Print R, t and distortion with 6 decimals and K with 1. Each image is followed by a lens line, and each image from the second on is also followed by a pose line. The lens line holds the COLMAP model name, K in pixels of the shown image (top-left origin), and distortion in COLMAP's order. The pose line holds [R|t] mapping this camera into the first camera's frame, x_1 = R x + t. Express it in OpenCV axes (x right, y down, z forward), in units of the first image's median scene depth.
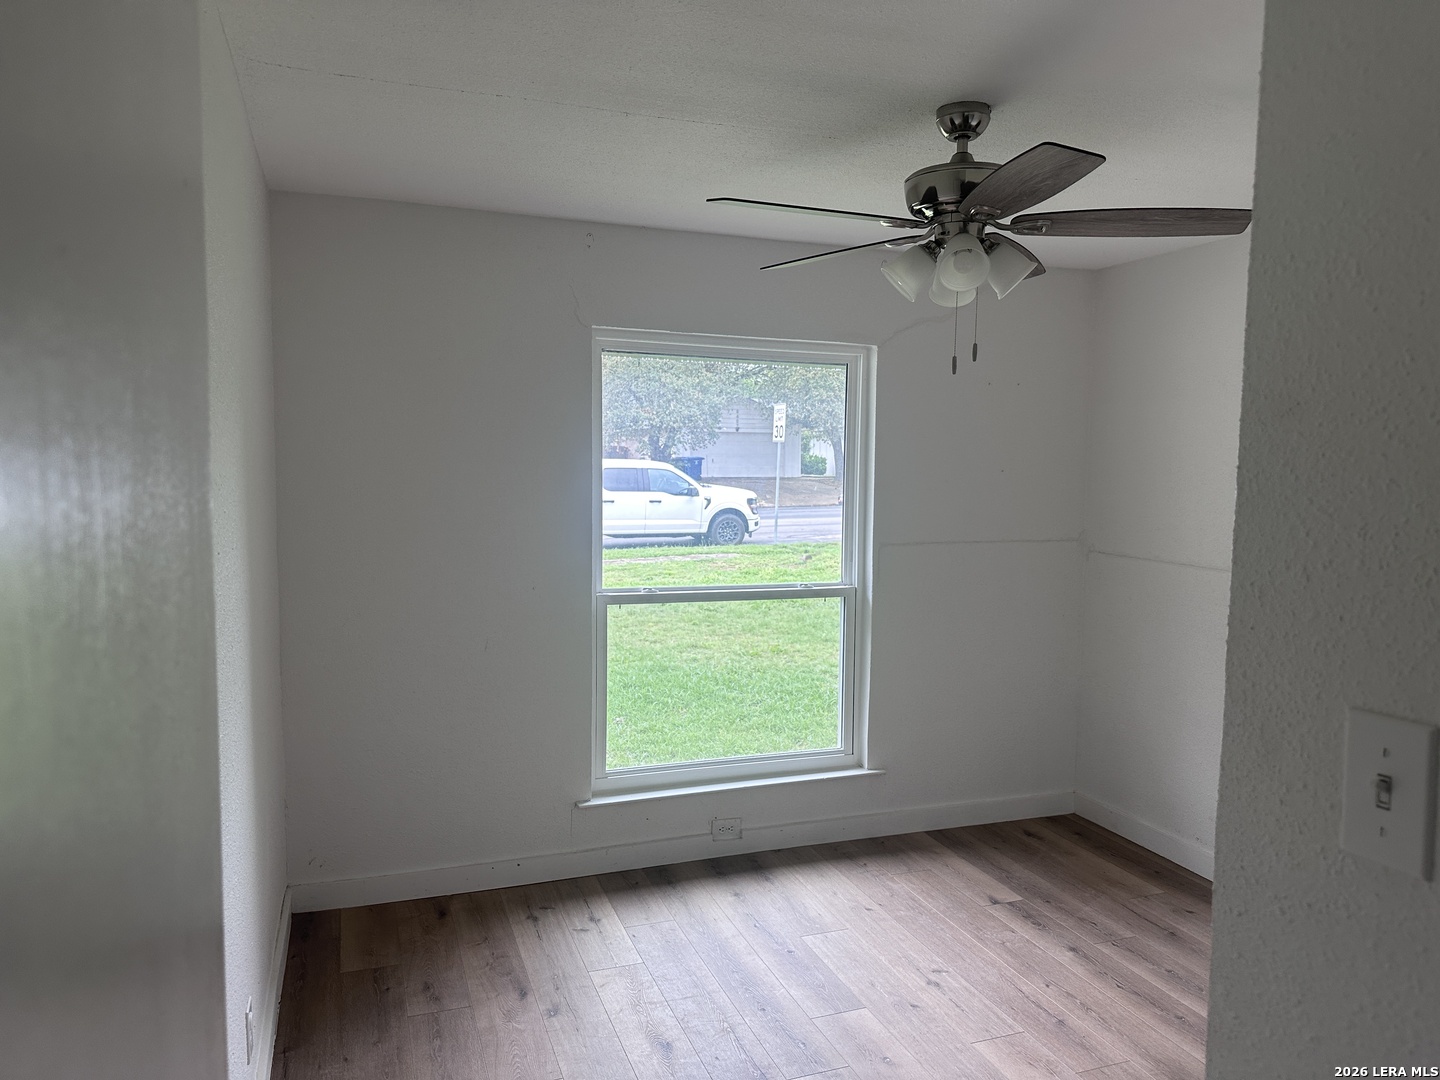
lens RADIAL K [[1022.3, 0, 720.0], [0, 1022.3, 540.0], [0, 0, 1]] dist [-0.007549, -0.005660]
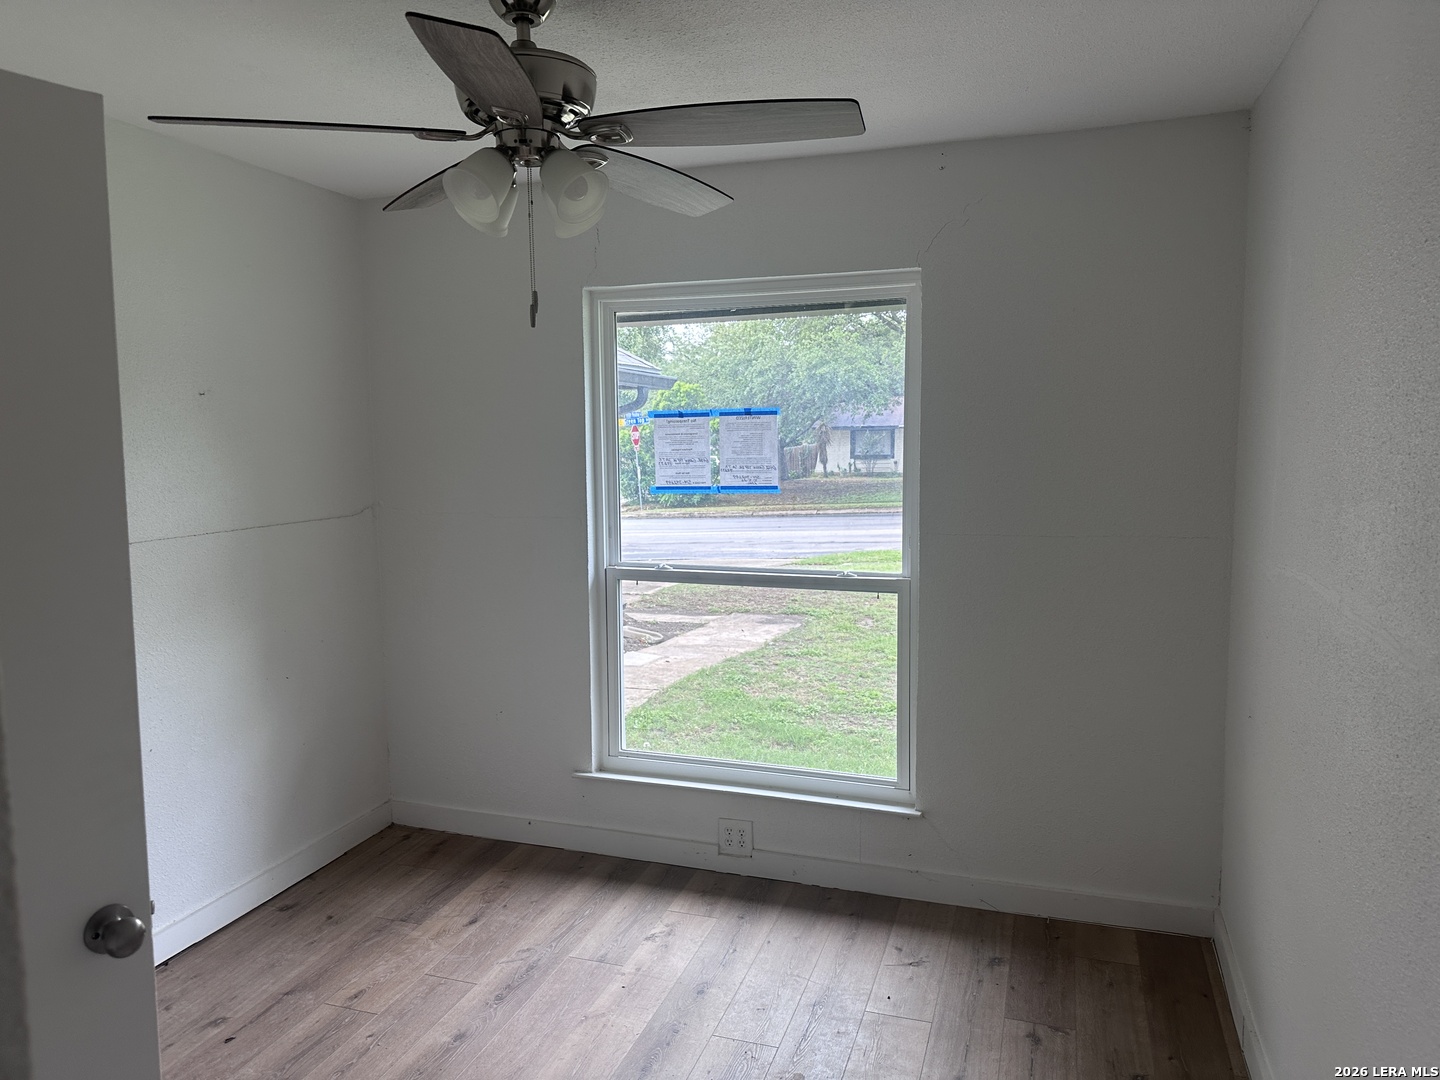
lens RADIAL K [[1022.3, 0, 720.0], [0, 1022.3, 540.0], [0, 0, 1]] dist [-0.007549, -0.005660]
pose [[0.723887, 0.044501, -0.688482, 0.610322], [-0.033206, 0.999008, 0.029659, -0.006447], [0.689119, 0.001392, 0.724647, 0.340740]]
